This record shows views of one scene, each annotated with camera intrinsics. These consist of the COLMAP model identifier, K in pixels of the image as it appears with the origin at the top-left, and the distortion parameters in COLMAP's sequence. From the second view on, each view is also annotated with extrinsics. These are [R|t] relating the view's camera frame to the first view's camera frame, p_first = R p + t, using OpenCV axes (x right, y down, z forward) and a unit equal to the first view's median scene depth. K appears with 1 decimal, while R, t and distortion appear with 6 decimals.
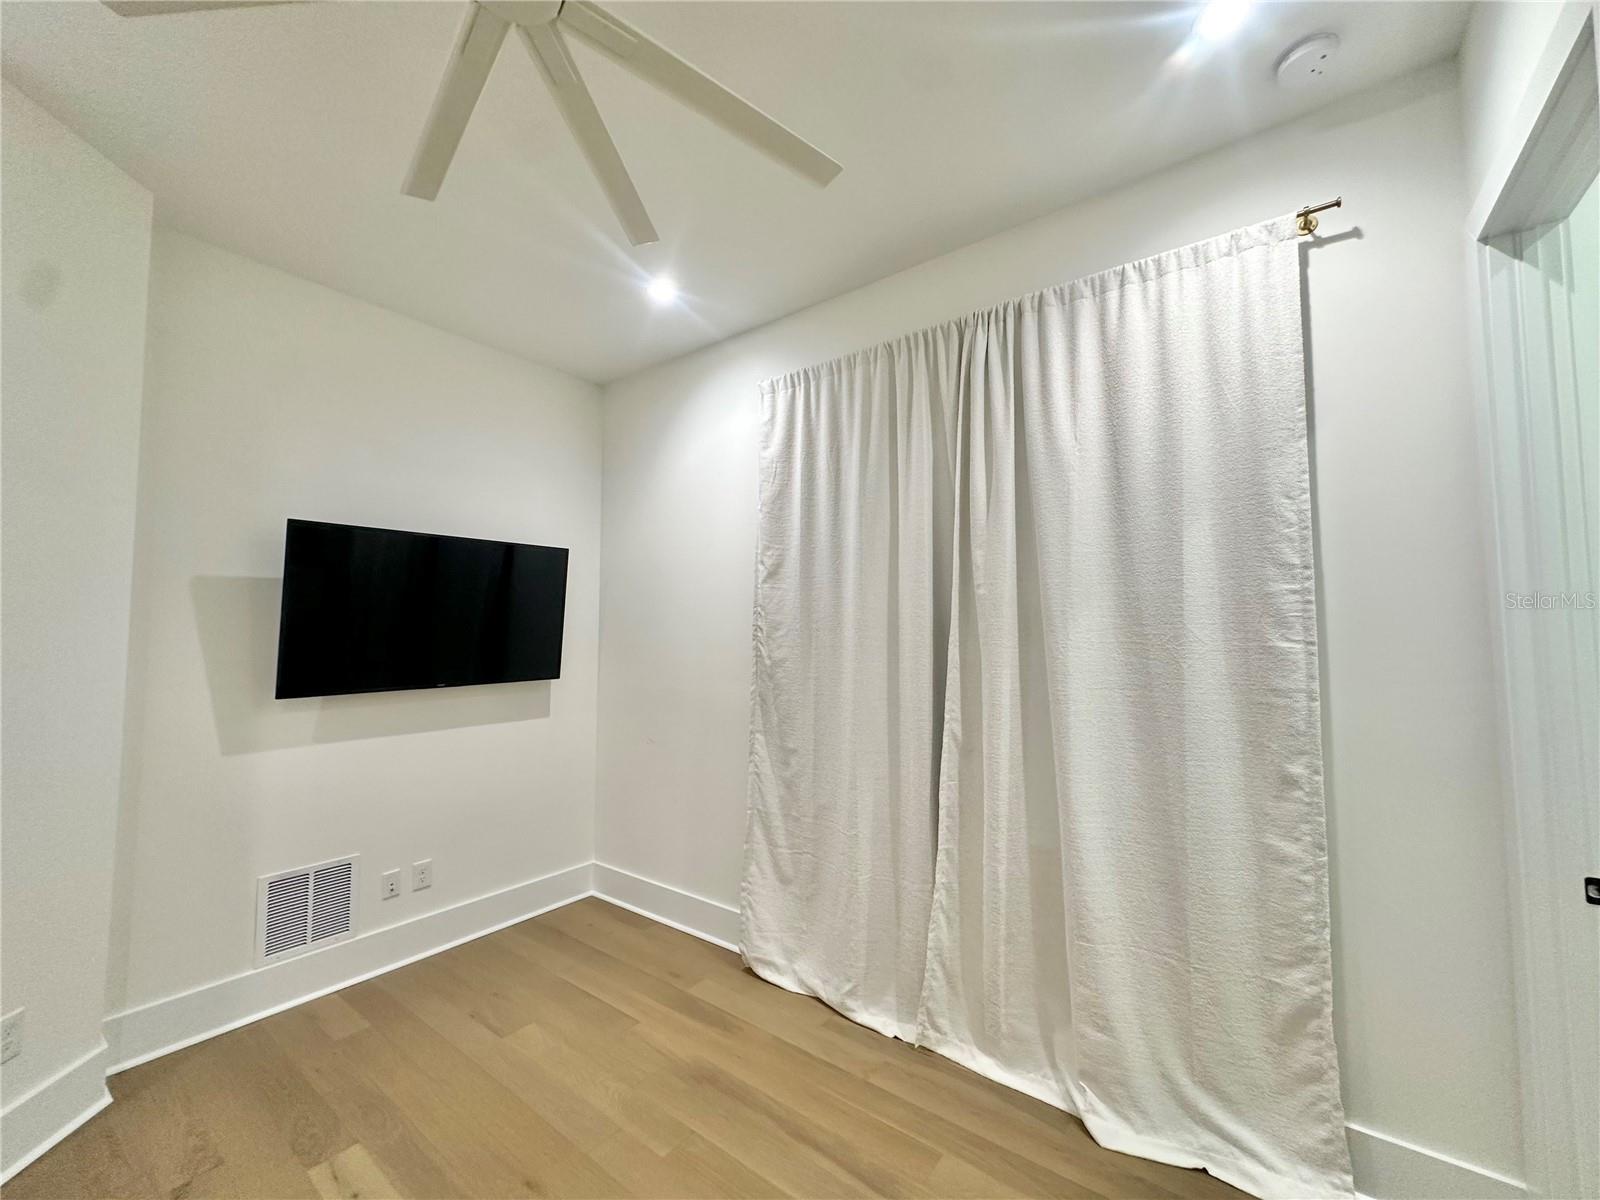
lens RADIAL K [[640.1, 0, 799.4], [0, 640.1, 600.3], [0, 0, 1]] dist [-0.000011, -0.000399]
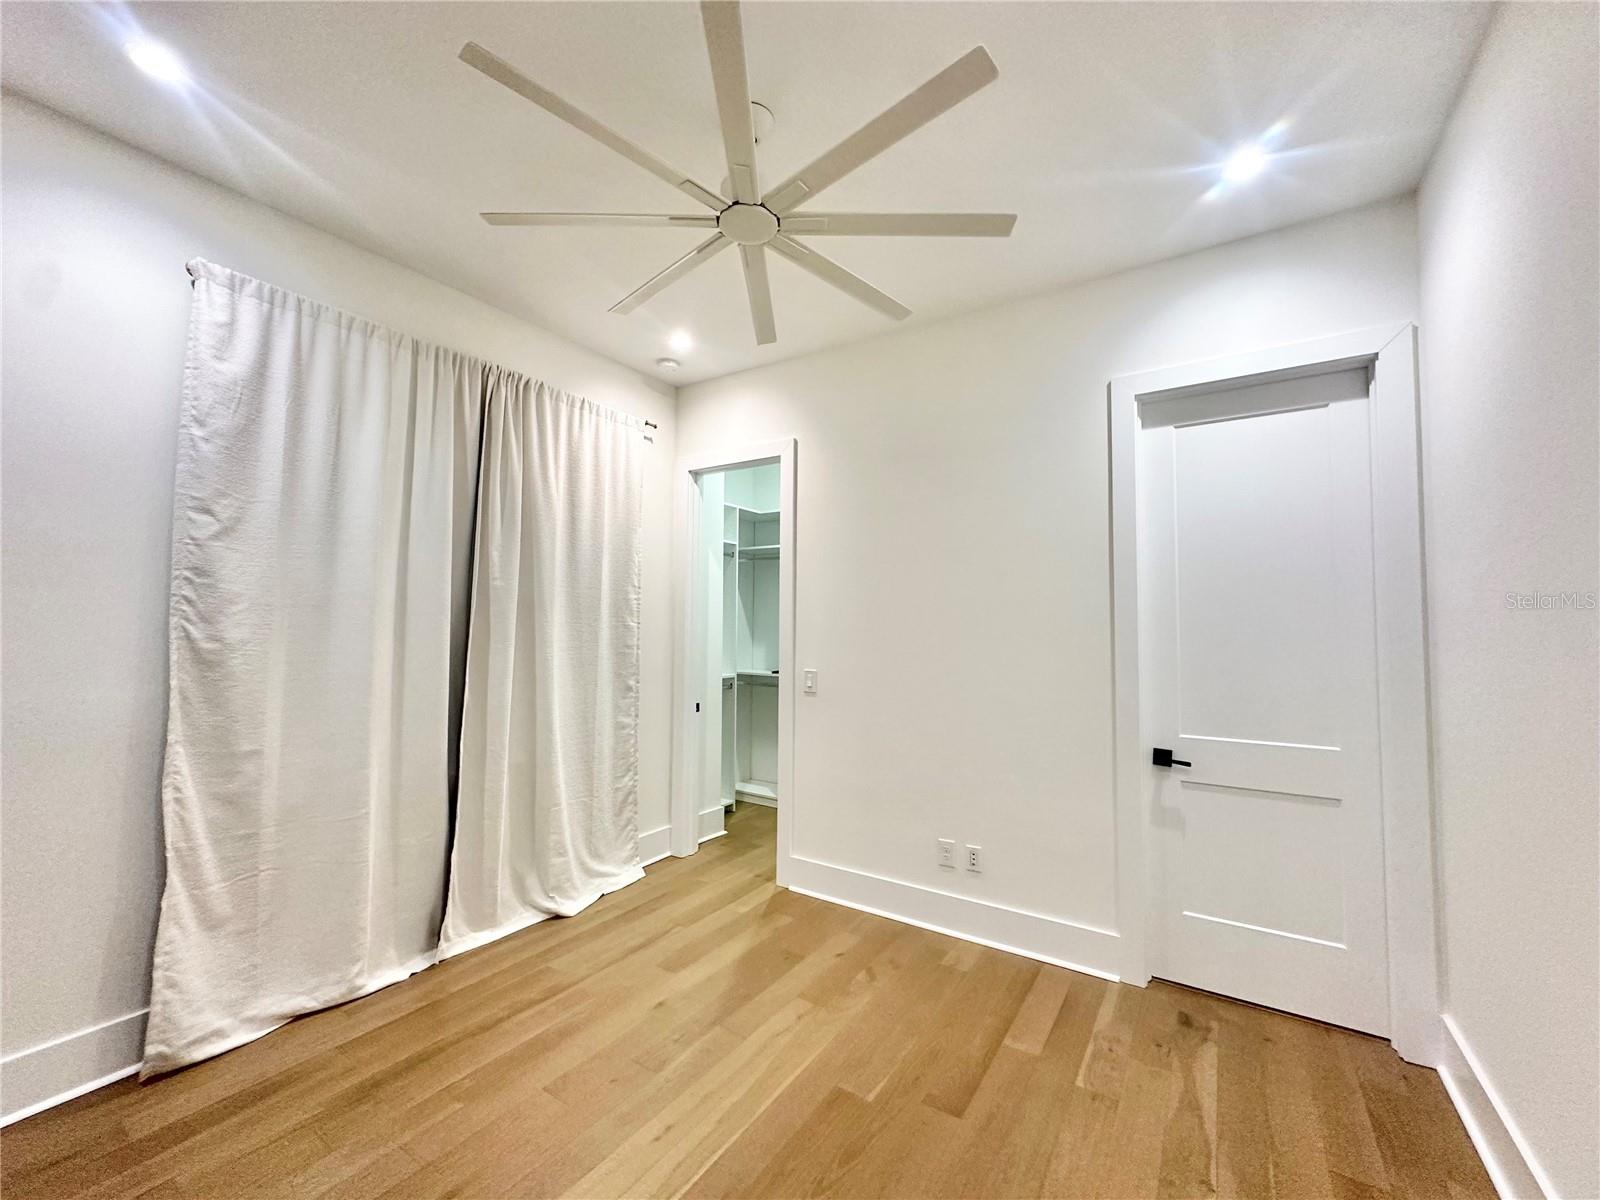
lens RADIAL K [[640.1, 0, 797.1], [0, 640.1, 598.1], [0, 0, 1]] dist [-0.000011, -0.000399]
pose [[-0.062547, 0.043616, 0.997089, -1.200289], [-0.068351, 0.996512, -0.047878, 0.042699], [-0.995699, -0.071147, -0.059348, 0.516421]]
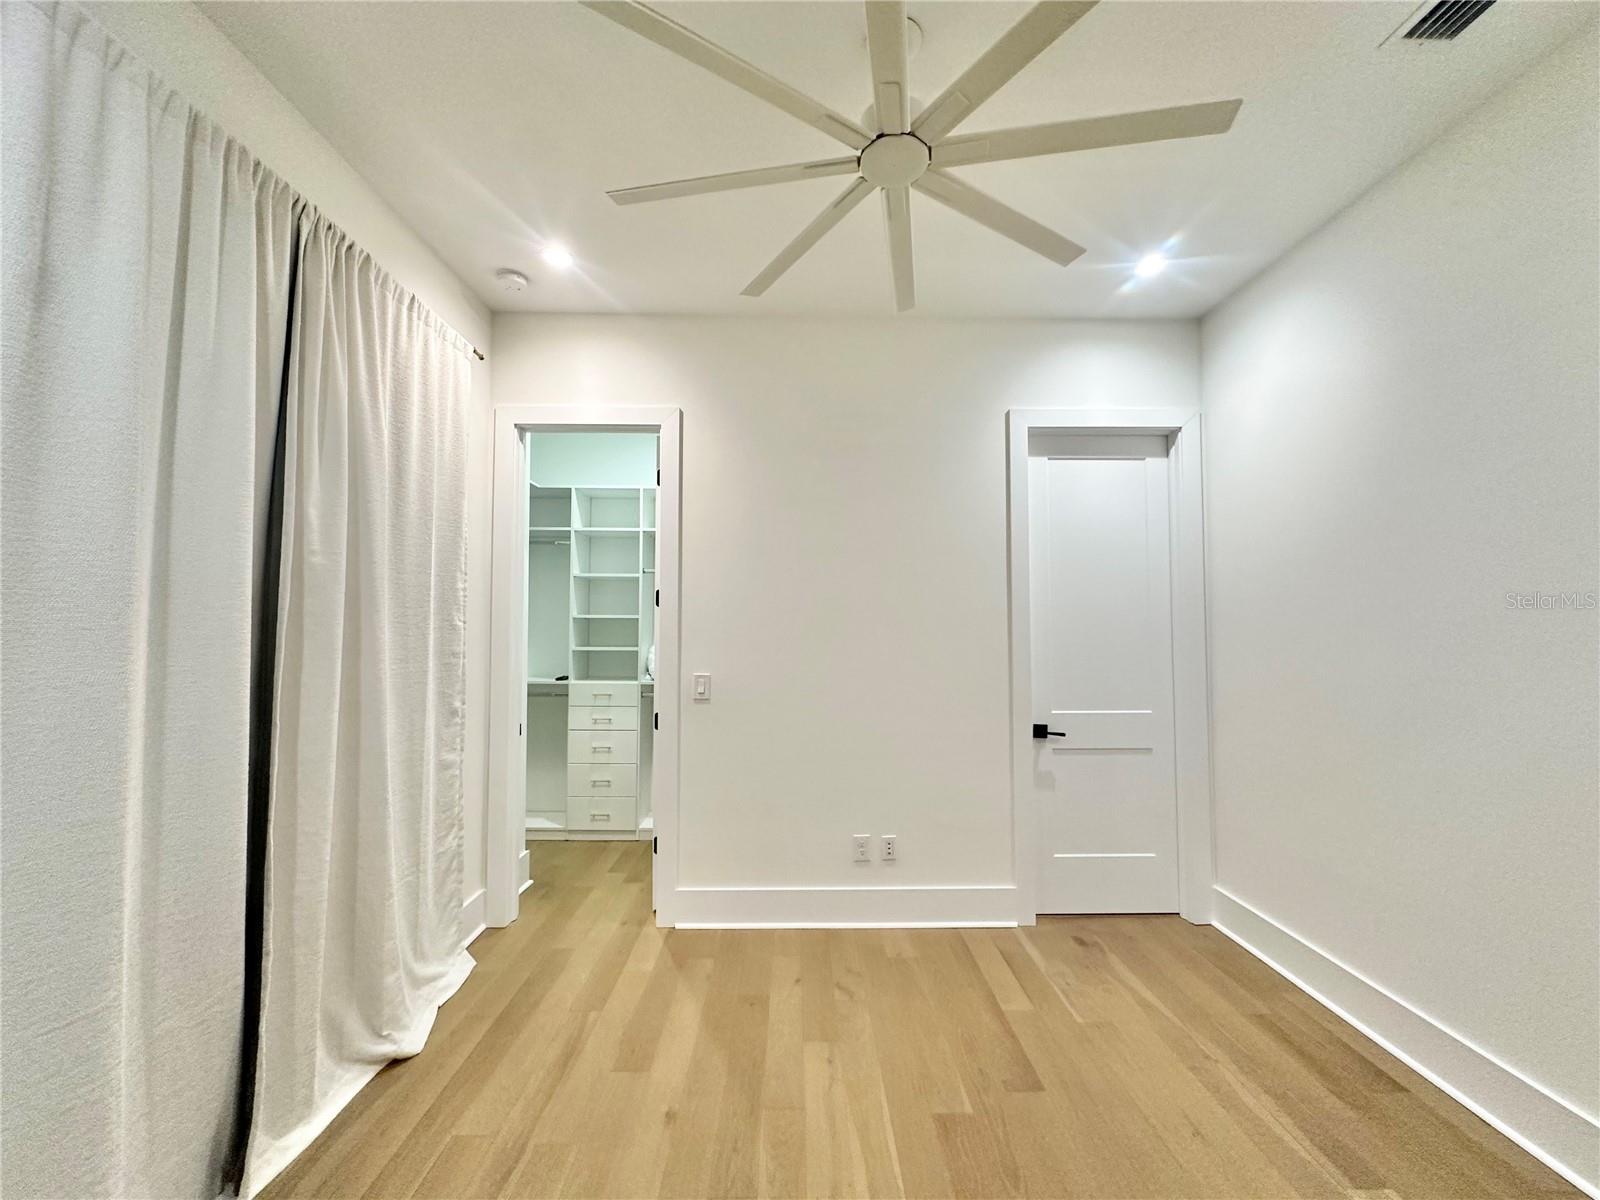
lens RADIAL K [[640.1, 0, 798.0], [0, 640.1, 599.0], [0, 0, 1]] dist [-0.000011, -0.000399]
pose [[-0.610976, 0.028644, 0.791131, -0.822896], [-0.048942, 0.996067, -0.073860, 0.074391], [-0.790135, -0.083846, -0.607171, 1.128866]]
